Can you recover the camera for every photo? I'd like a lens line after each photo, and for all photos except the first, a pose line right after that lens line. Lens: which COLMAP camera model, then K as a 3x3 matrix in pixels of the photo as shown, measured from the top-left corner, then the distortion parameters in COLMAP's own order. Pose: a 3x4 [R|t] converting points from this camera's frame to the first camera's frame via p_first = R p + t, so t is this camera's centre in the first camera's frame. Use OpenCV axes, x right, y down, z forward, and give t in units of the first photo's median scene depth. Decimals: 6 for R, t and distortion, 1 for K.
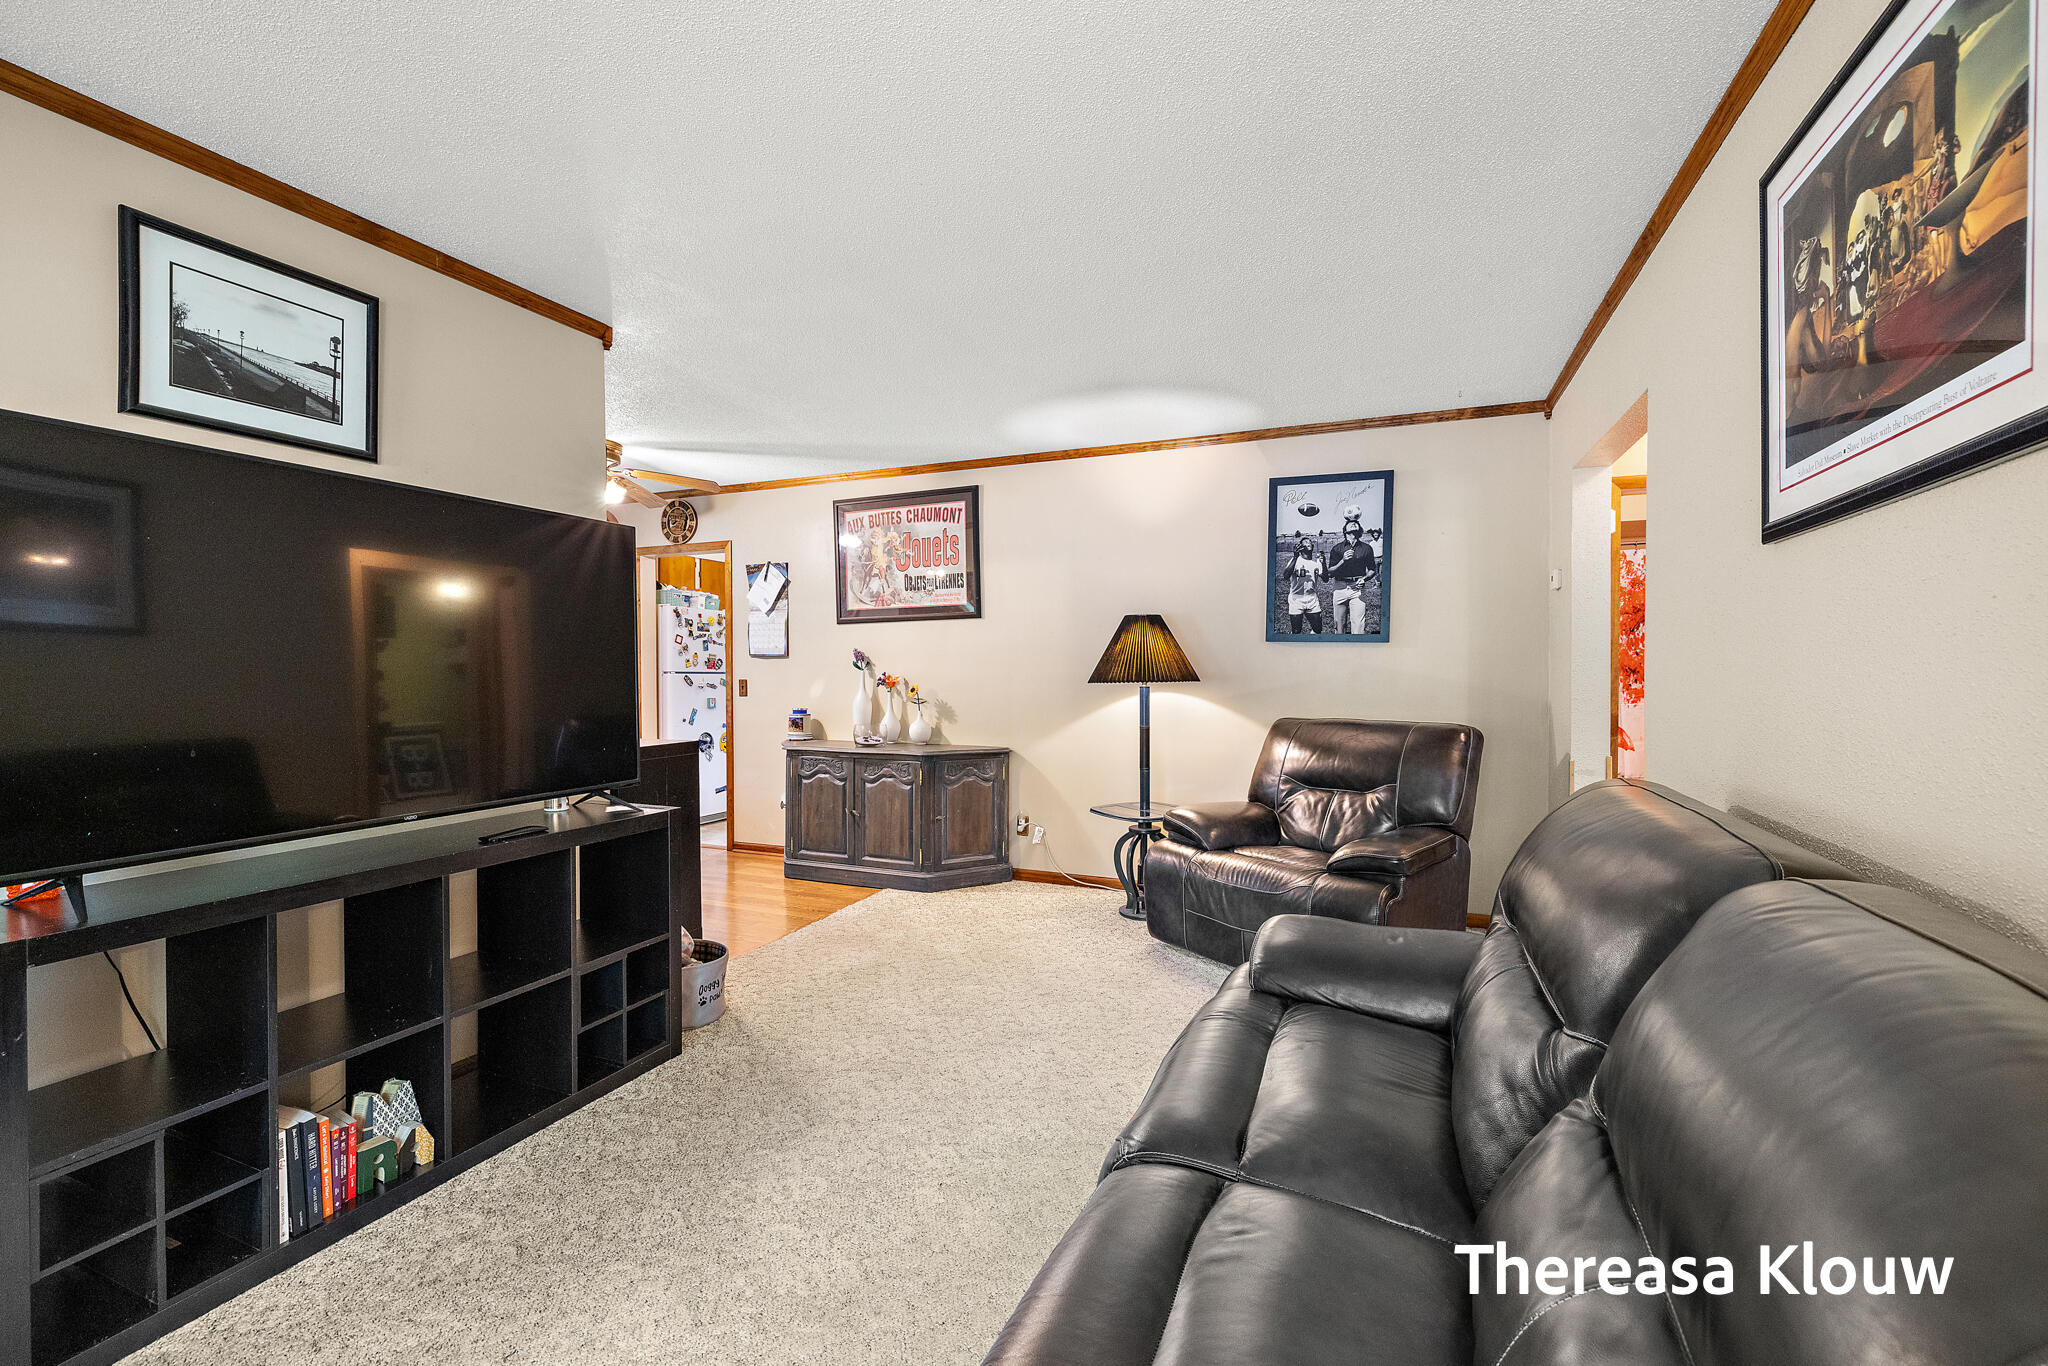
lens RADIAL K [[873.2, 0, 1011.1], [0, 873.2, 682.5], [0, 0, 1]] dist [-0.001039, 0.000509]
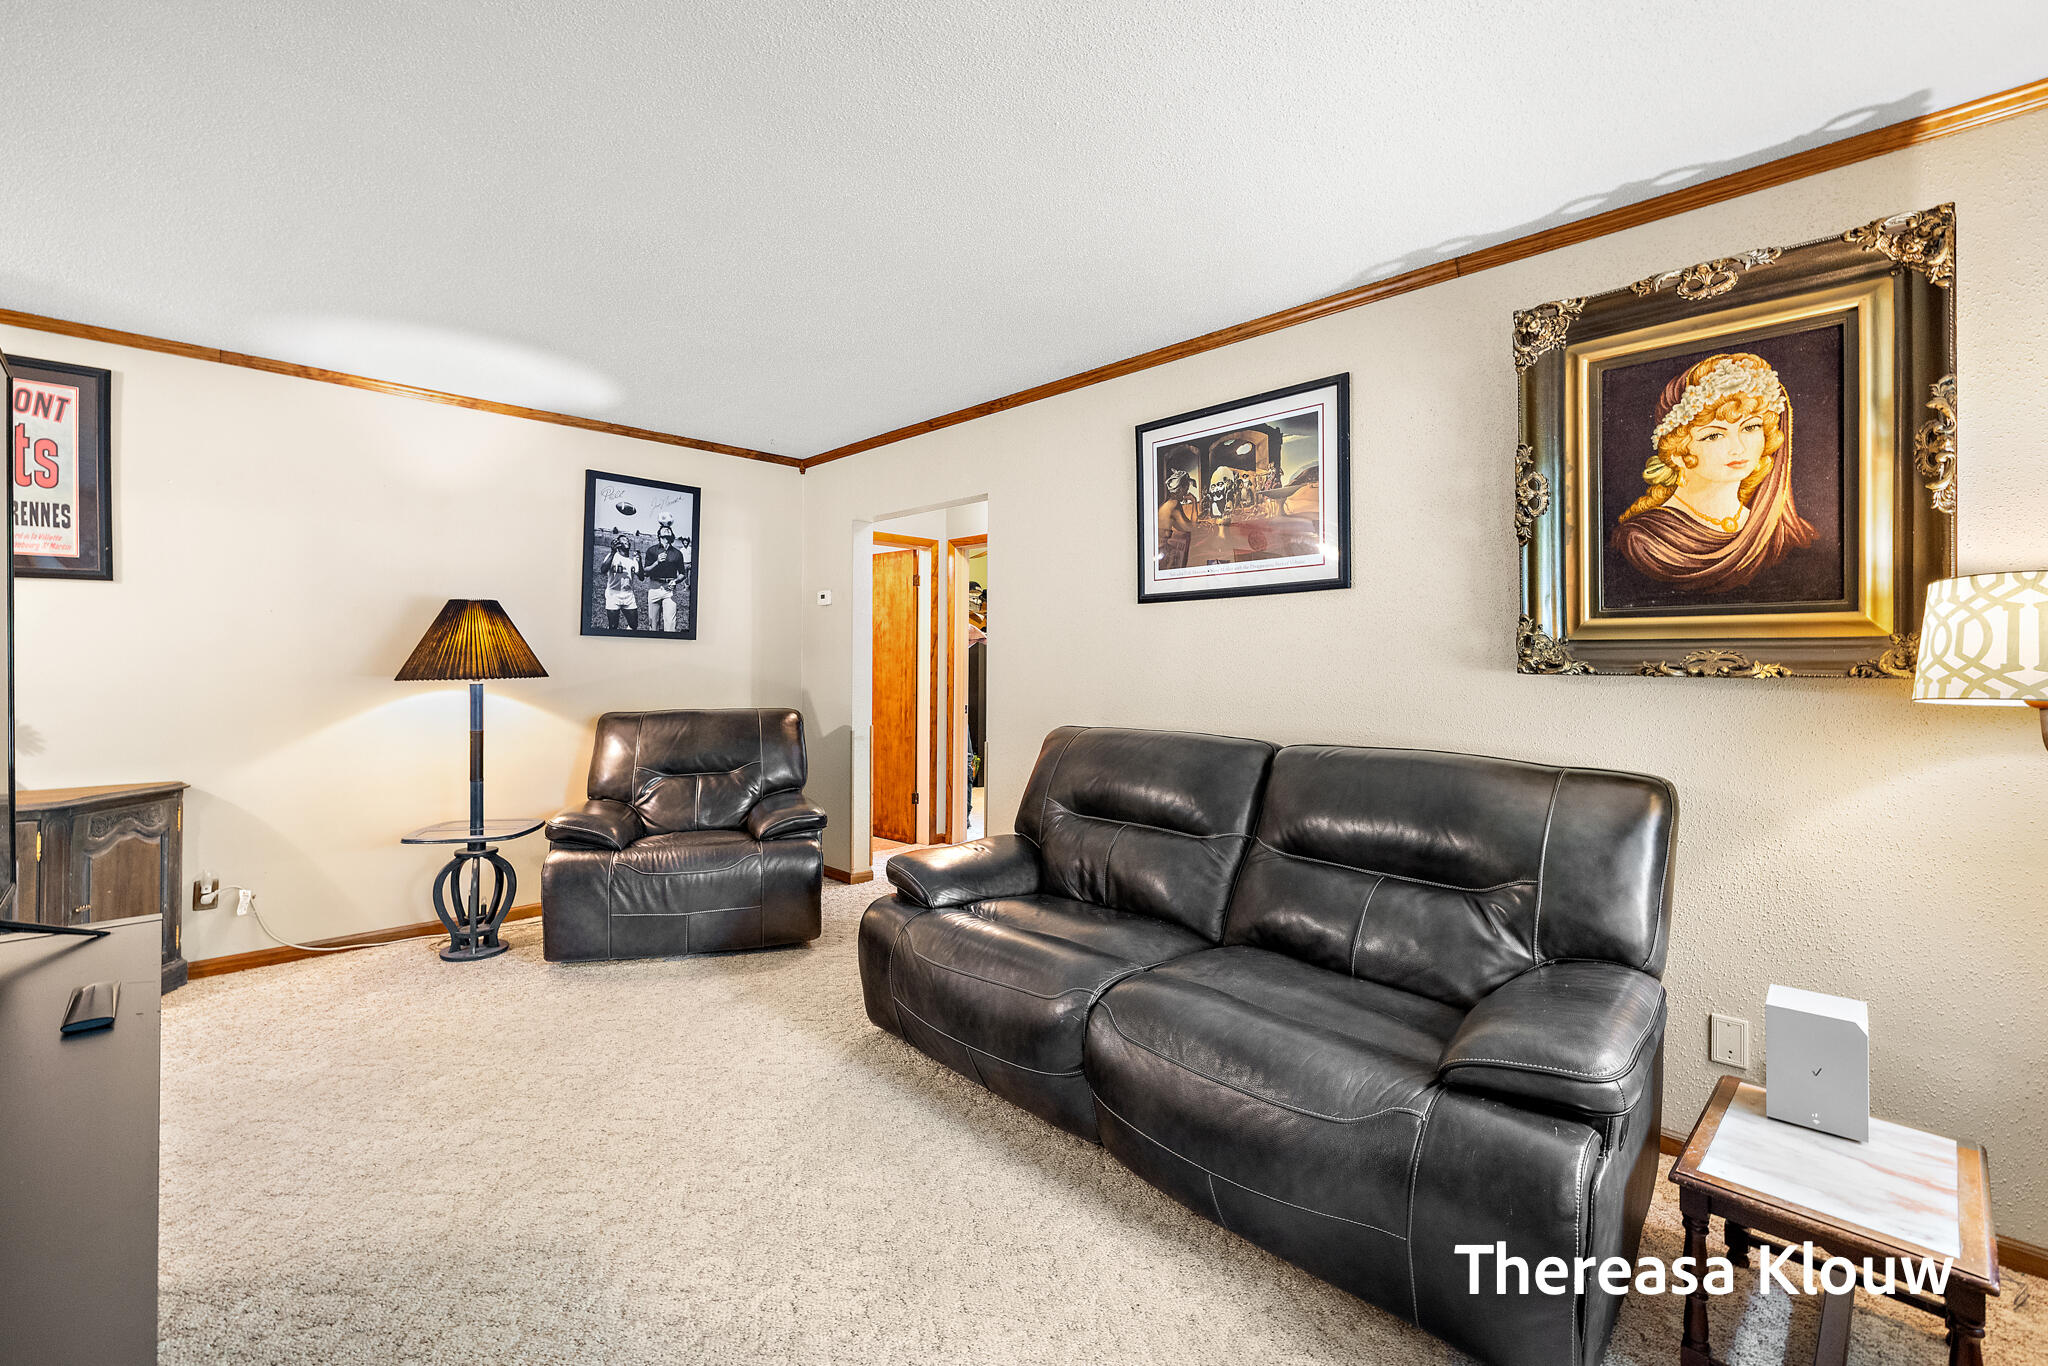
lens RADIAL K [[873.2, 0, 1019.7], [0, 873.2, 658.1], [0, 0, 1]] dist [-0.001039, 0.000509]
pose [[0.374403, 0.007395, 0.927236, -0.445129], [0.012789, 0.999832, -0.013138, -0.002406], [-0.927178, 0.016777, 0.374246, 0.190261]]
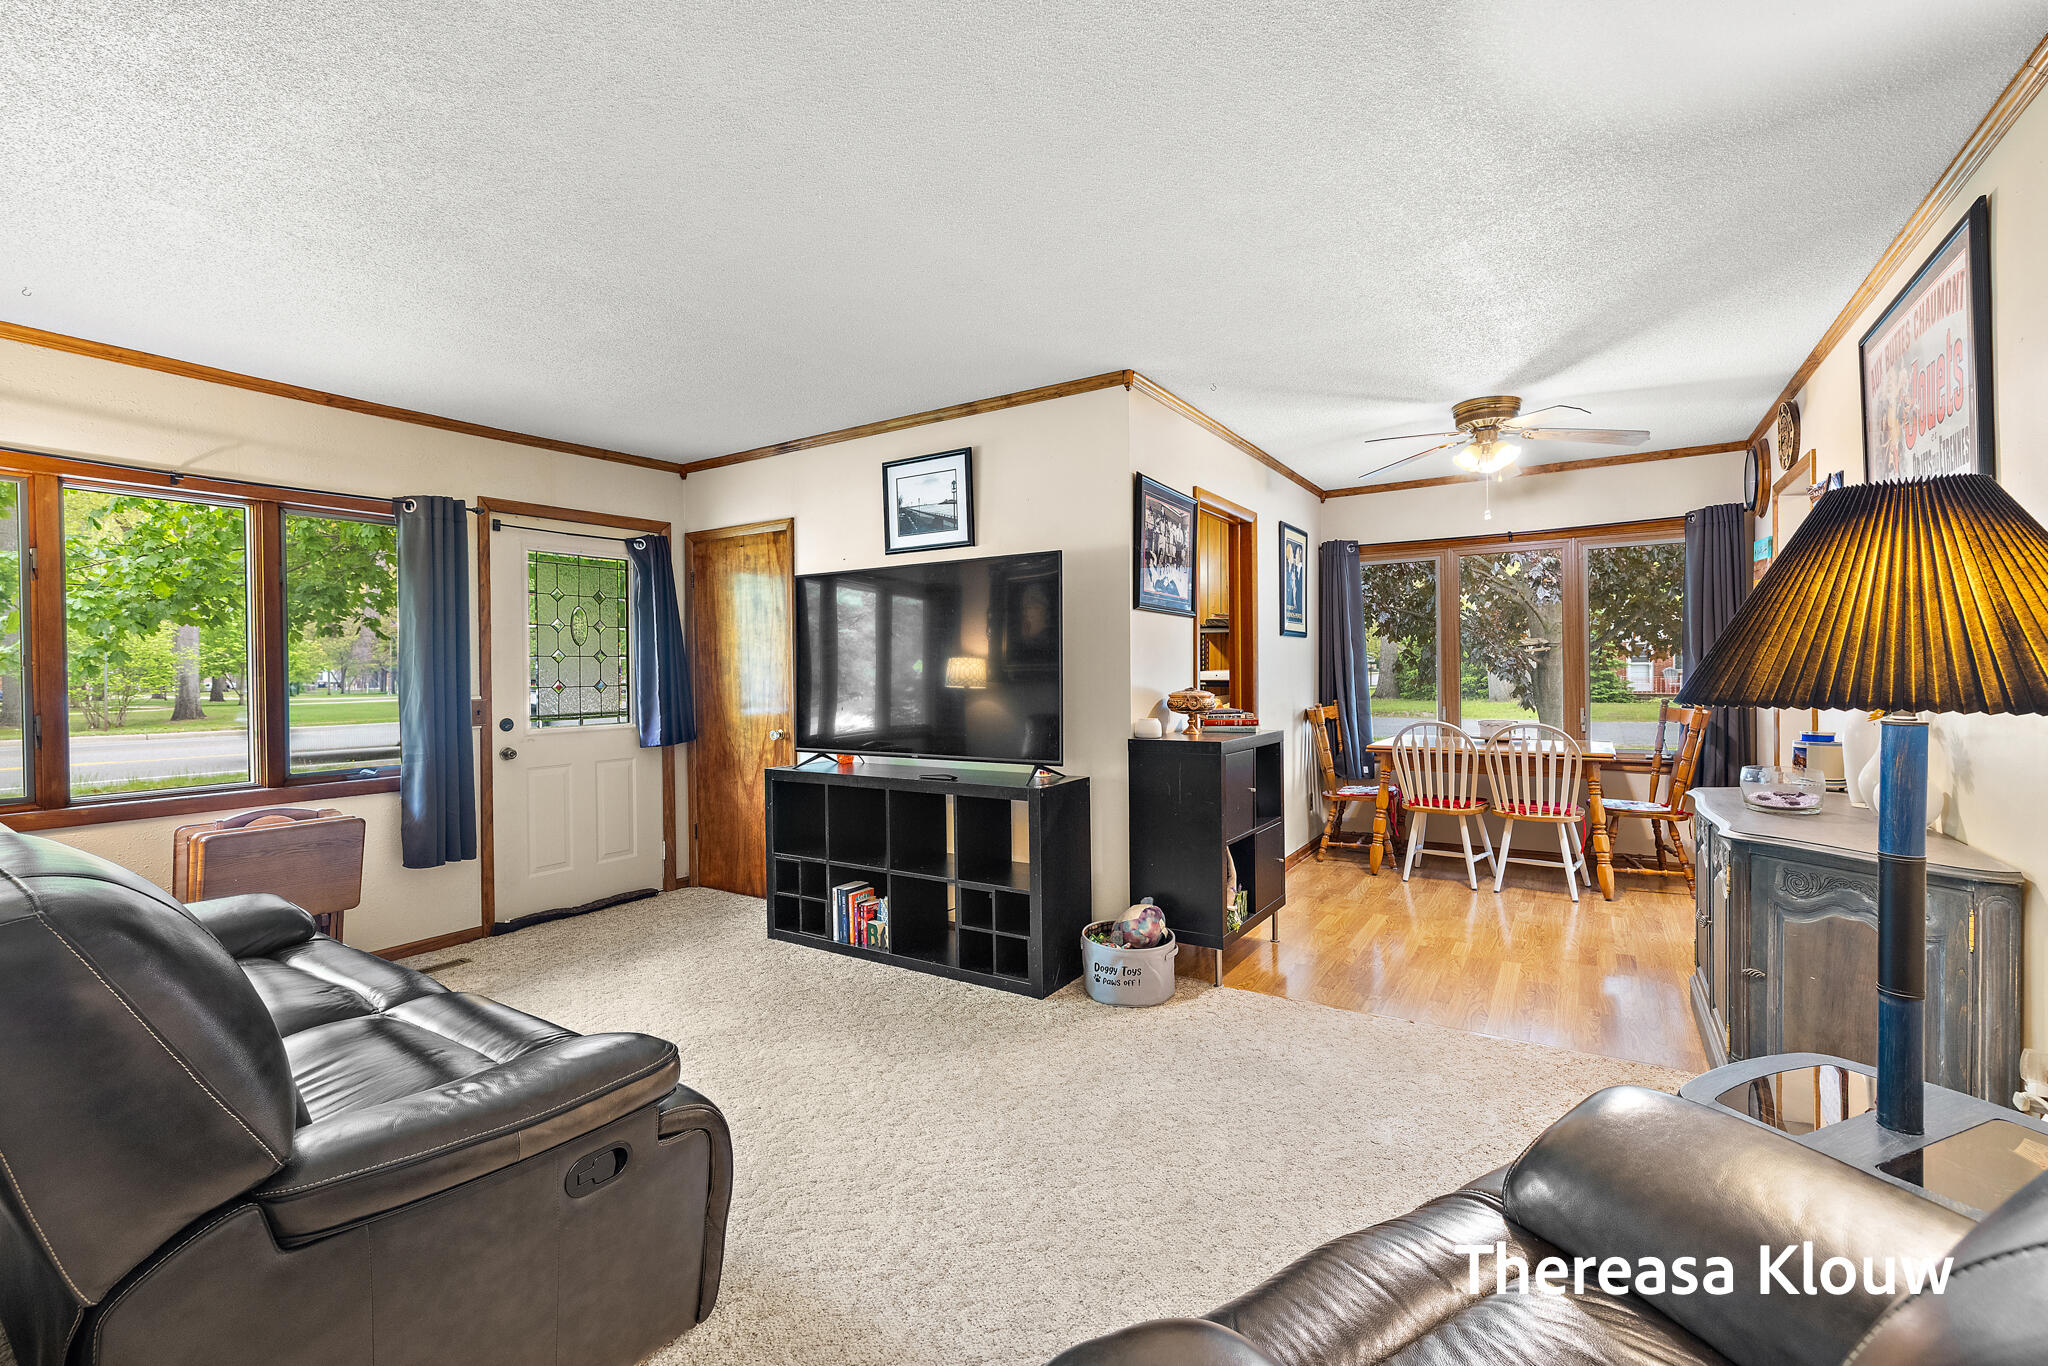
lens RADIAL K [[873.2, 0, 1018.6], [0, 873.2, 676.0], [0, 0, 1]] dist [-0.001039, 0.000509]
pose [[-0.158878, 0.011984, -0.987225, 0.504621], [-0.005169, 0.999903, 0.012970, -0.014095], [0.987285, 0.007163, -0.158801, 0.753289]]
